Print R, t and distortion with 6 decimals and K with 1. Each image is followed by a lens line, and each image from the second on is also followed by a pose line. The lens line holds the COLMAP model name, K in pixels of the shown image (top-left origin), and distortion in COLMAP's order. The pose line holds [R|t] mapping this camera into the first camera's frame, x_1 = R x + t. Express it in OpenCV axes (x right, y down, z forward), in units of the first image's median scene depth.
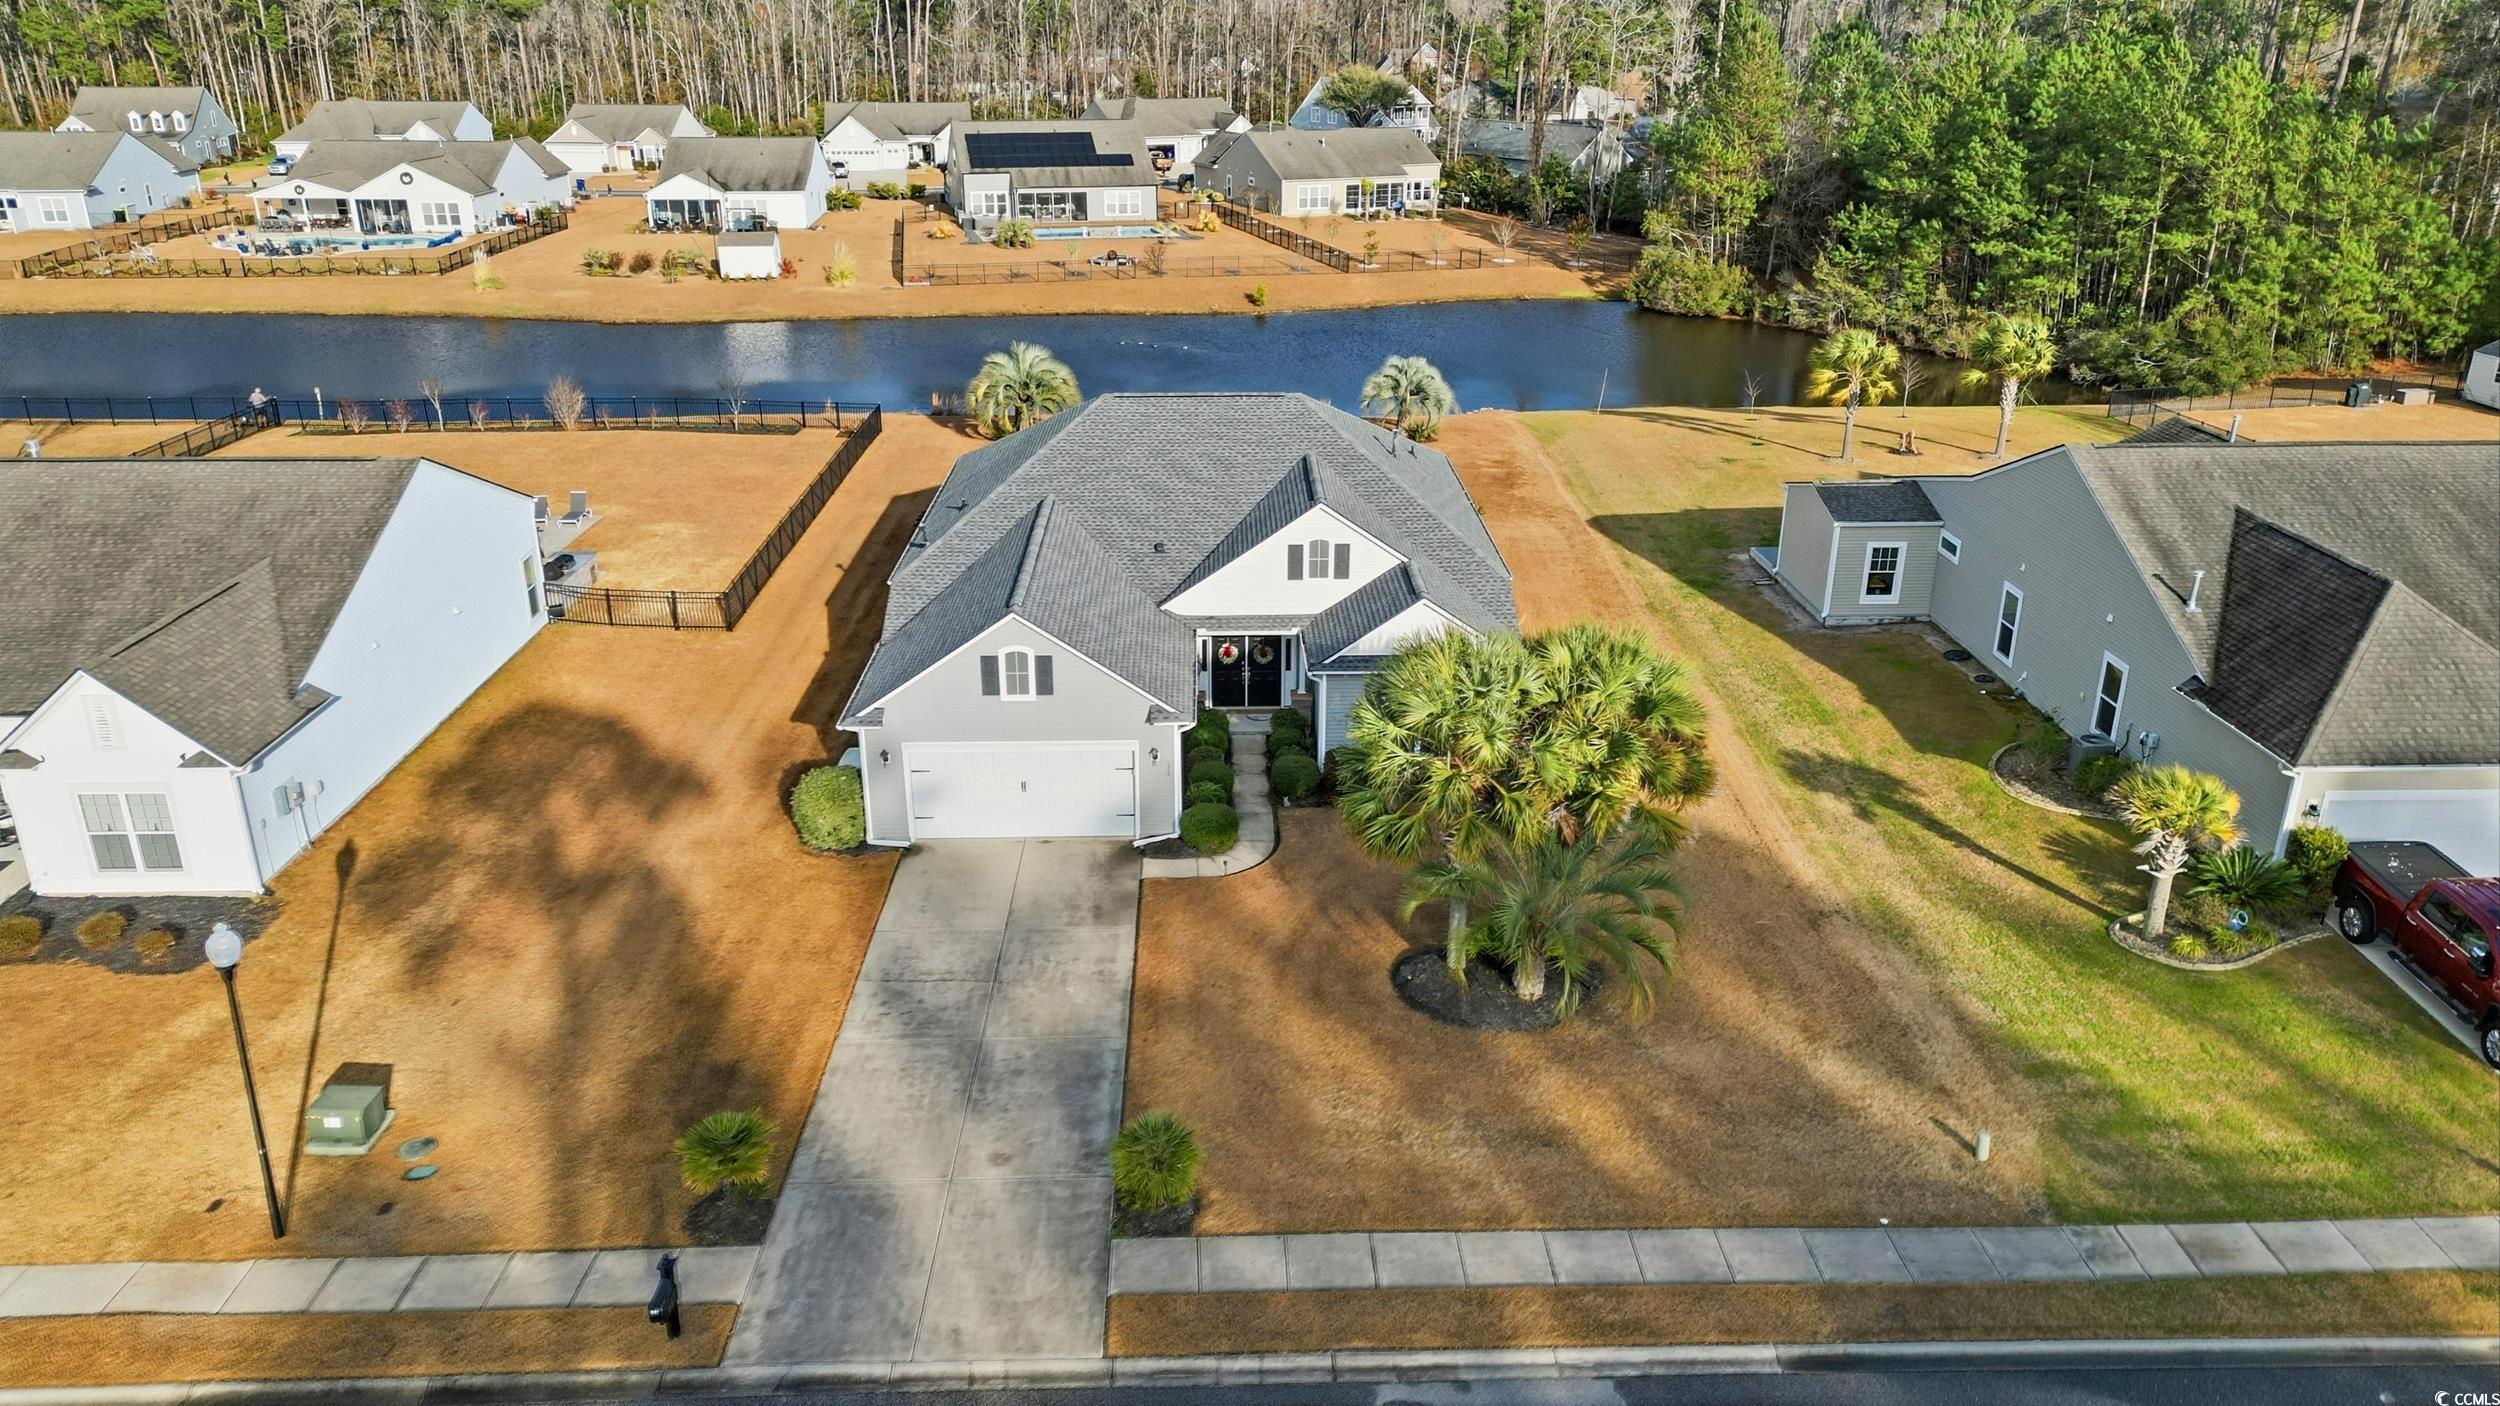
lens RADIAL K [[1741.5, 0, 1250.0], [0, 1741.5, 703.0], [0, 0, 1]] dist [0.033508, -0.003047]
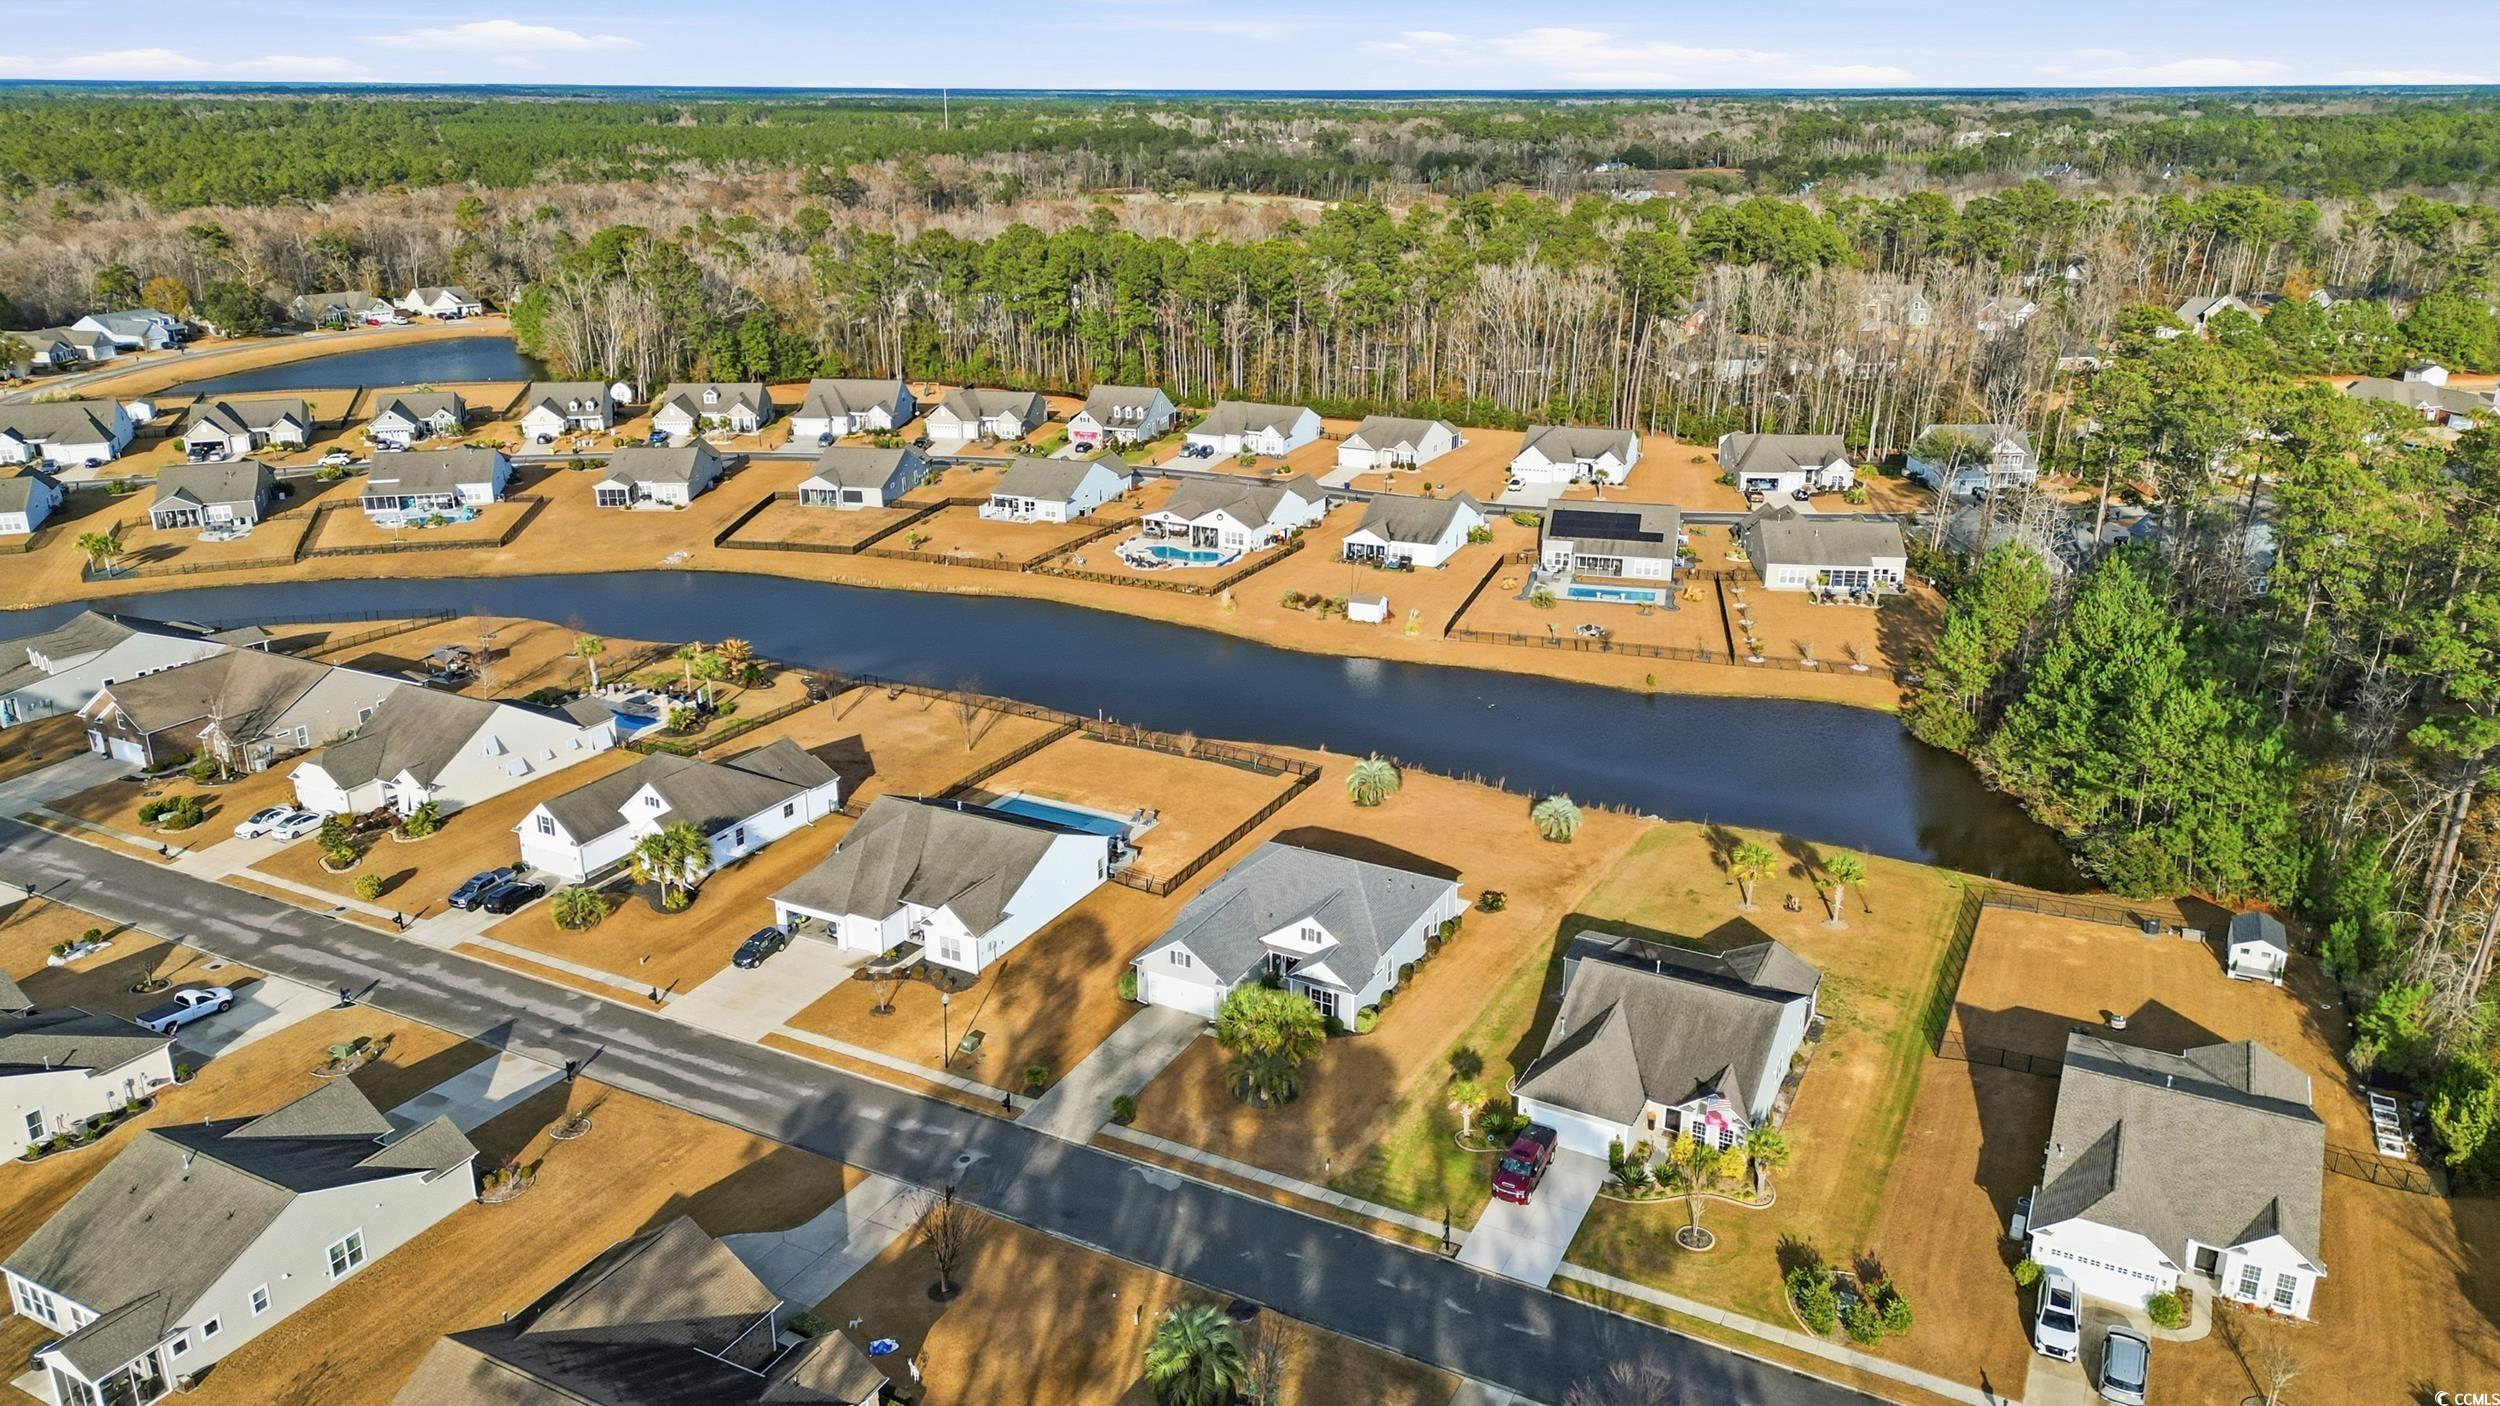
lens RADIAL K [[1777.1, 0, 1250.0], [0, 1777.1, 703.0], [0, 0, 1]] dist [0.127375, -0.000478]
pose [[0.867924, 0.161190, -0.469815, 1.234051], [-0.176842, 0.984178, 0.010970, -0.461468], [0.464150, 0.073562, 0.882697, -1.585976]]
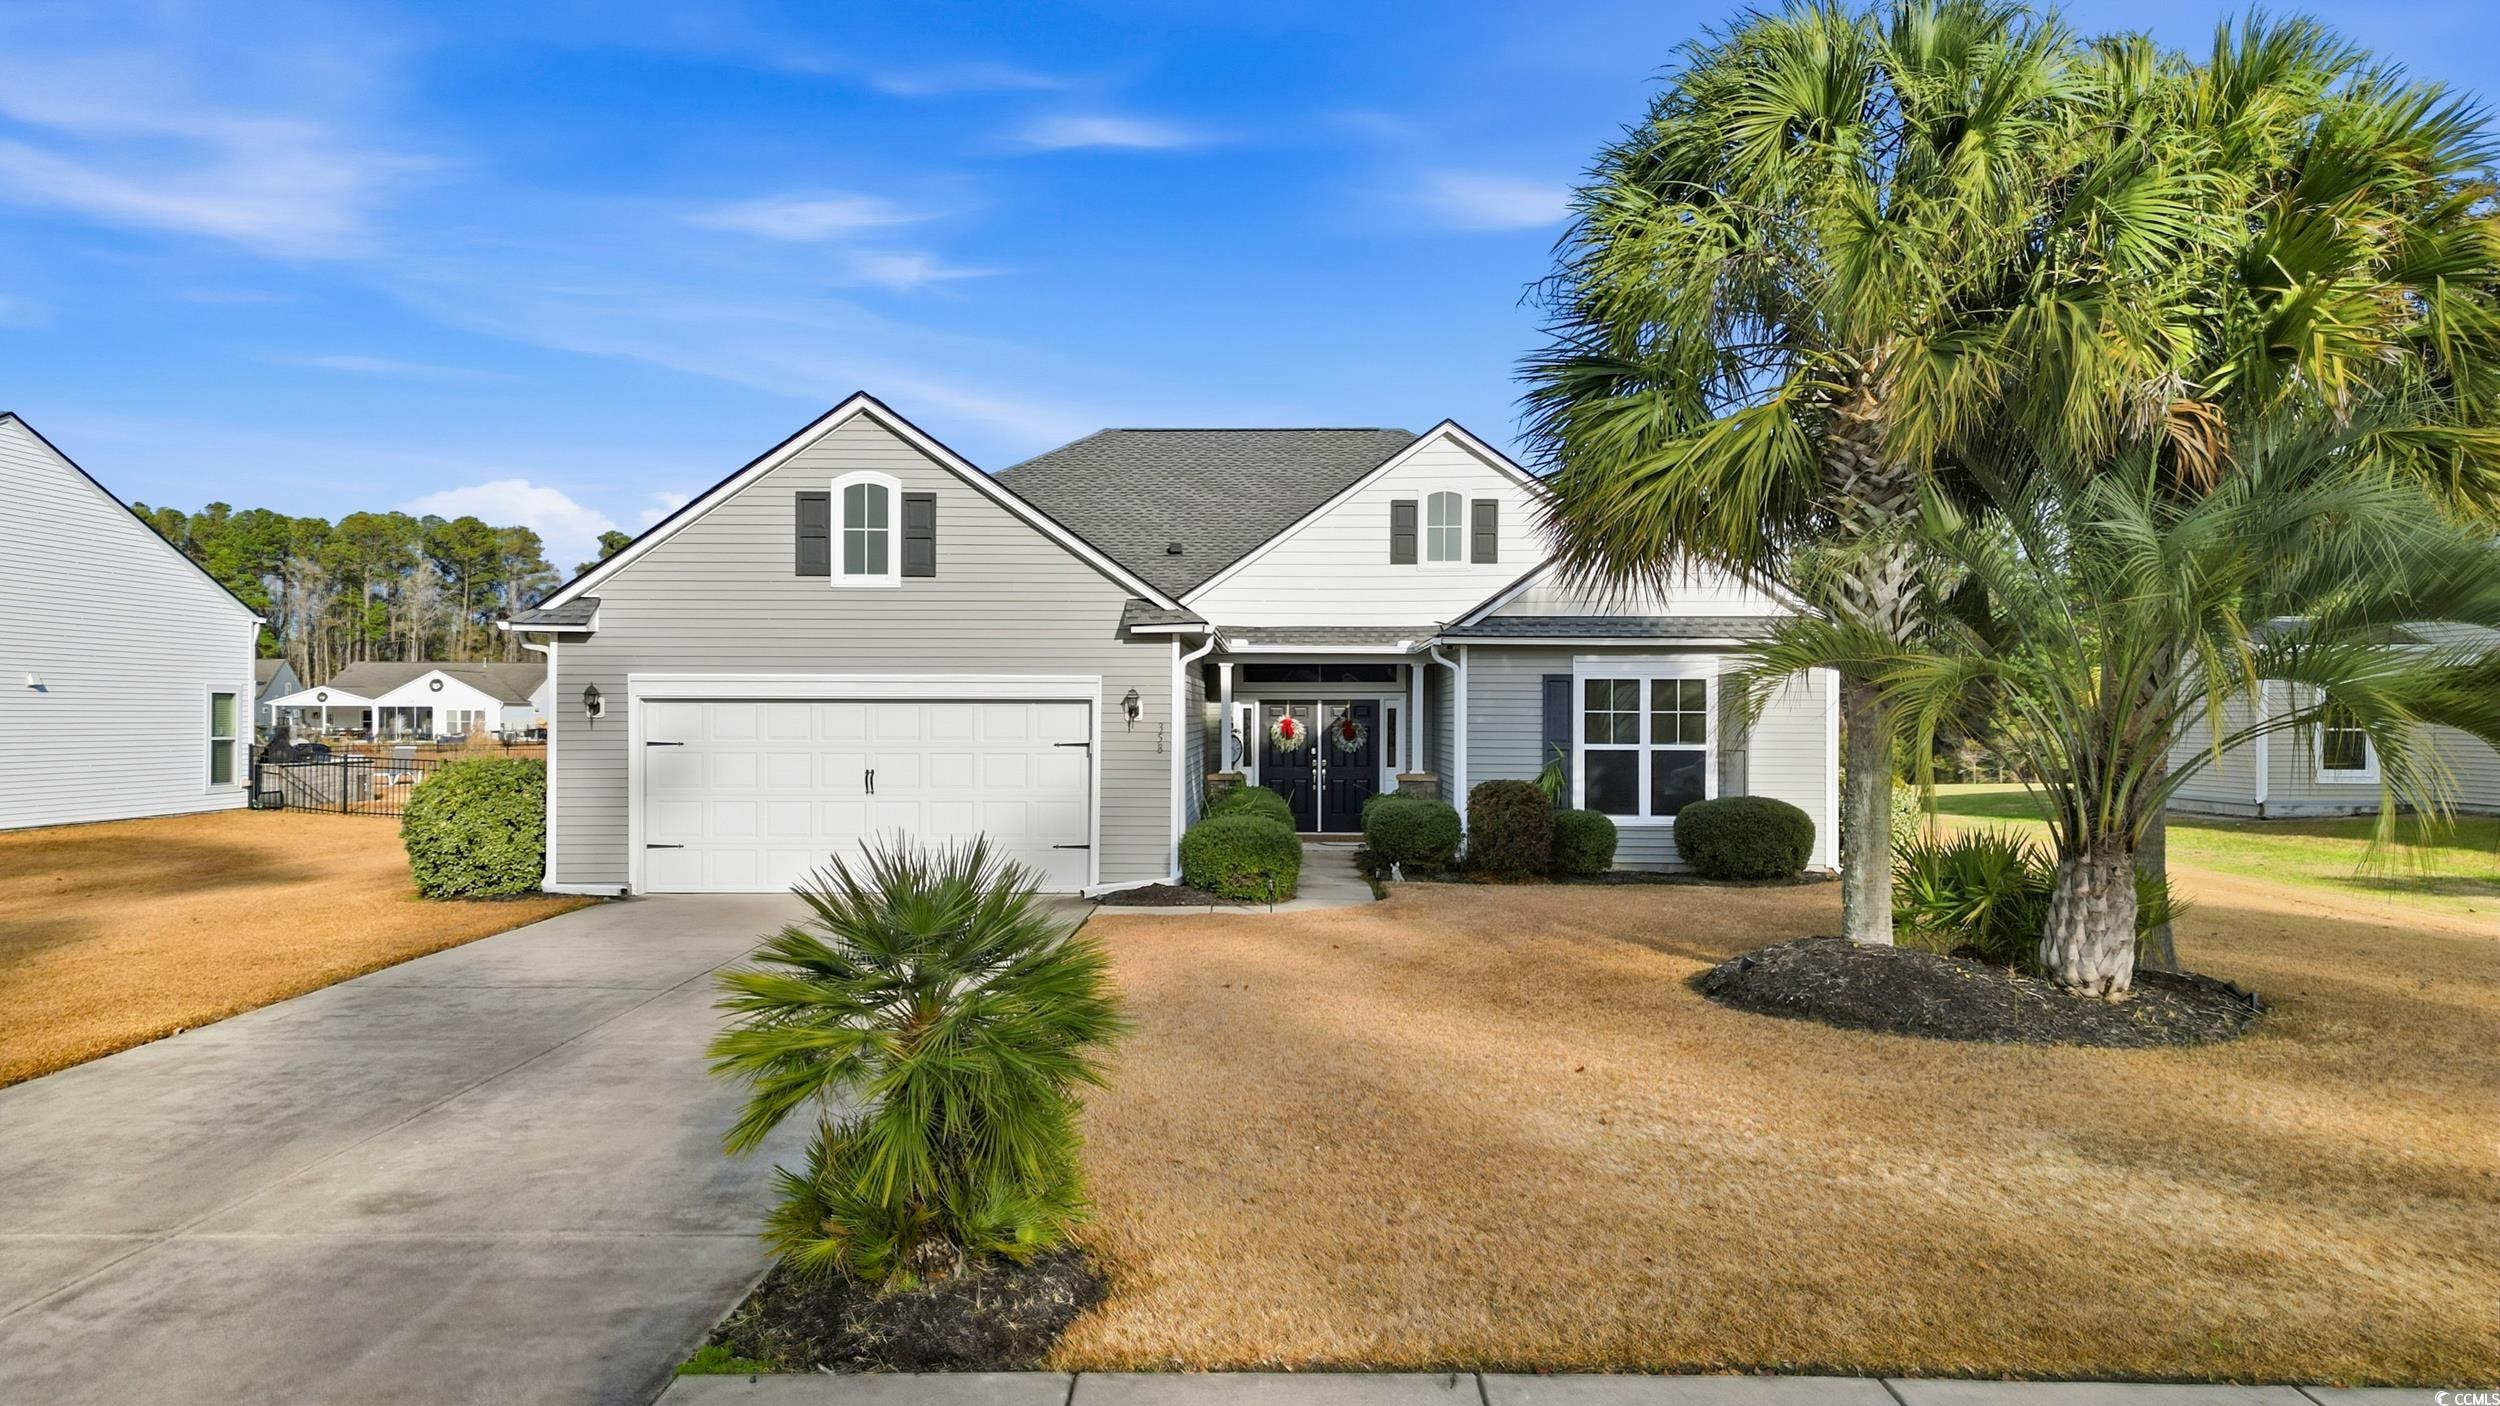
lens RADIAL K [[1741.5, 0, 1250.0], [0, 1741.5, 703.0], [0, 0, 1]] dist [0.033508, -0.003047]
pose [[0.998936, -0.000006, -0.046128, 0.001637], [-0.017556, 0.924687, -0.380322, 0.194312], [0.042656, 0.380727, 0.923703, 0.485438]]
